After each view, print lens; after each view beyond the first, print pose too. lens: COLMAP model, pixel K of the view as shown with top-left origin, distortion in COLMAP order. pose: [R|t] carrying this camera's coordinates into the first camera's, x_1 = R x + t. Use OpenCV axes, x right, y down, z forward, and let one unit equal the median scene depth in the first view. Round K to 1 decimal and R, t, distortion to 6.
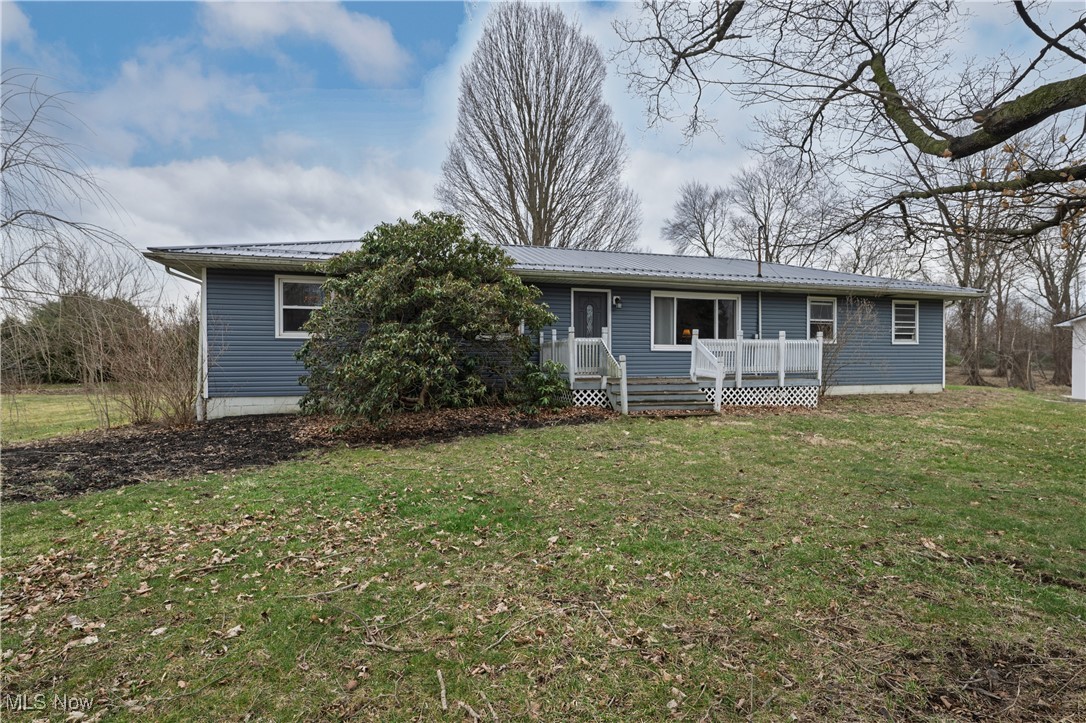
lens RADIAL K [[489.2, 0, 543.0], [0, 489.2, 361.5], [0, 0, 1]] dist [-0.017358, -0.000060]
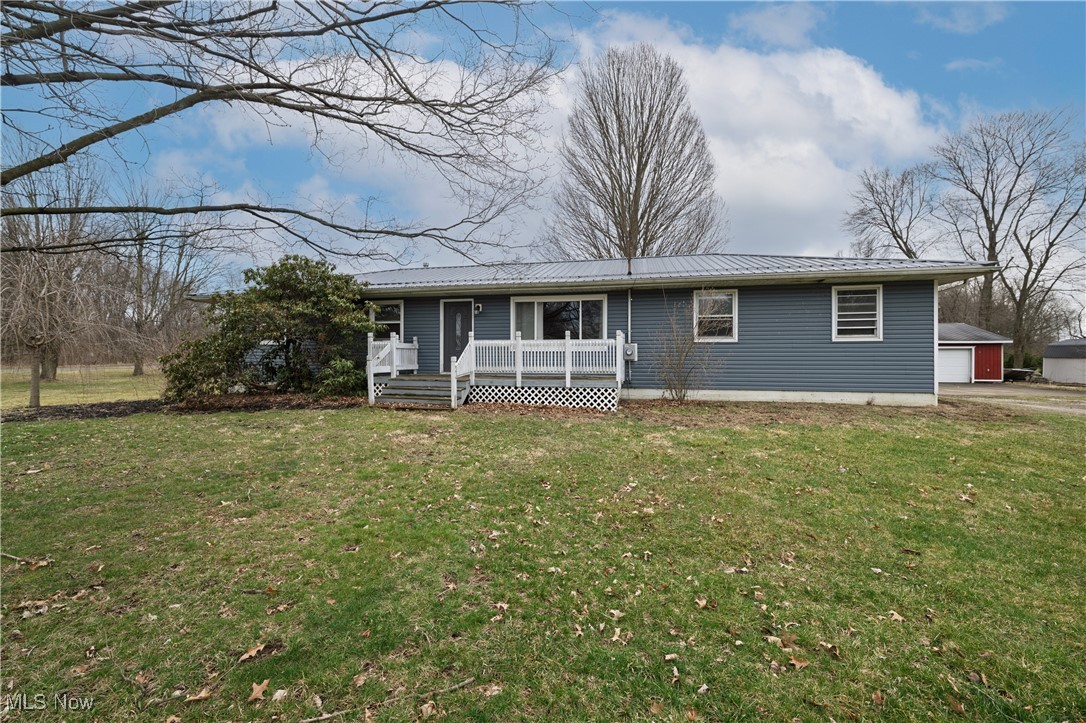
lens RADIAL K [[426.2, 0, 543.0], [0, 426.2, 361.5], [0, 0, 1]] dist [-0.000066, -0.000052]
pose [[0.887185, 0.004194, -0.461395, 0.748741], [-0.005308, 0.999985, -0.001115, 0.000621], [0.461384, 0.003438, 0.887194, 0.188855]]
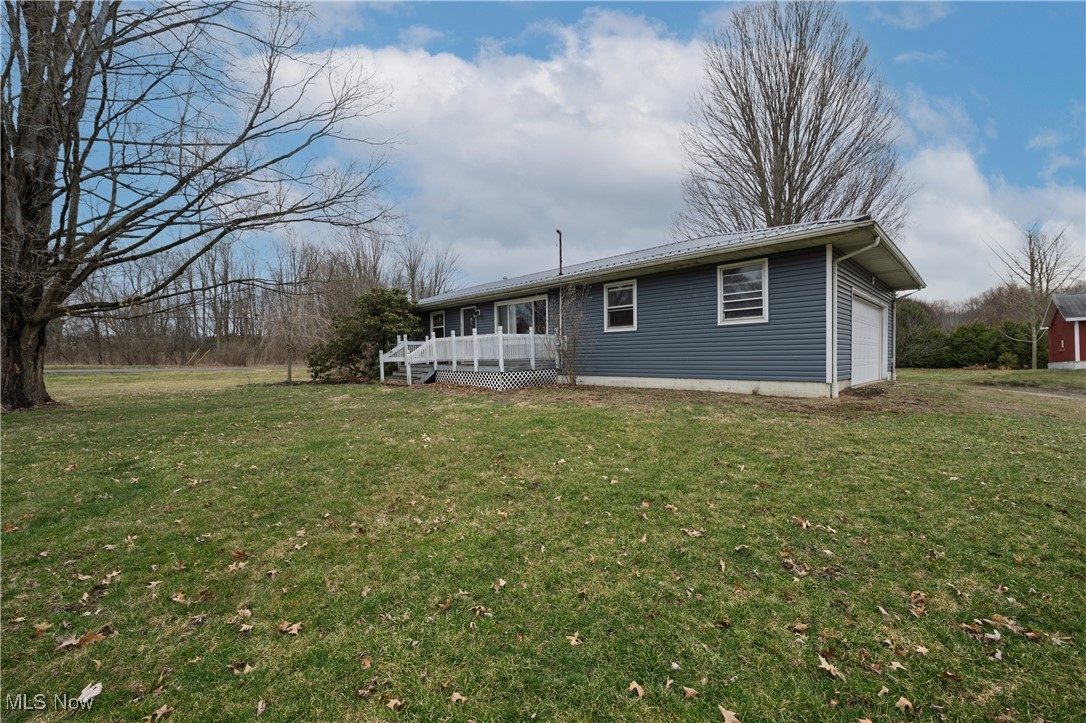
lens RADIAL K [[426.2, 0, 543.0], [0, 426.2, 361.5], [0, 0, 1]] dist [-0.000066, -0.000052]
pose [[0.484947, 0.009689, -0.874490, 1.399584], [0.011931, 0.999772, 0.017694, 0.005529], [0.874462, -0.019015, 0.484721, 0.537562]]
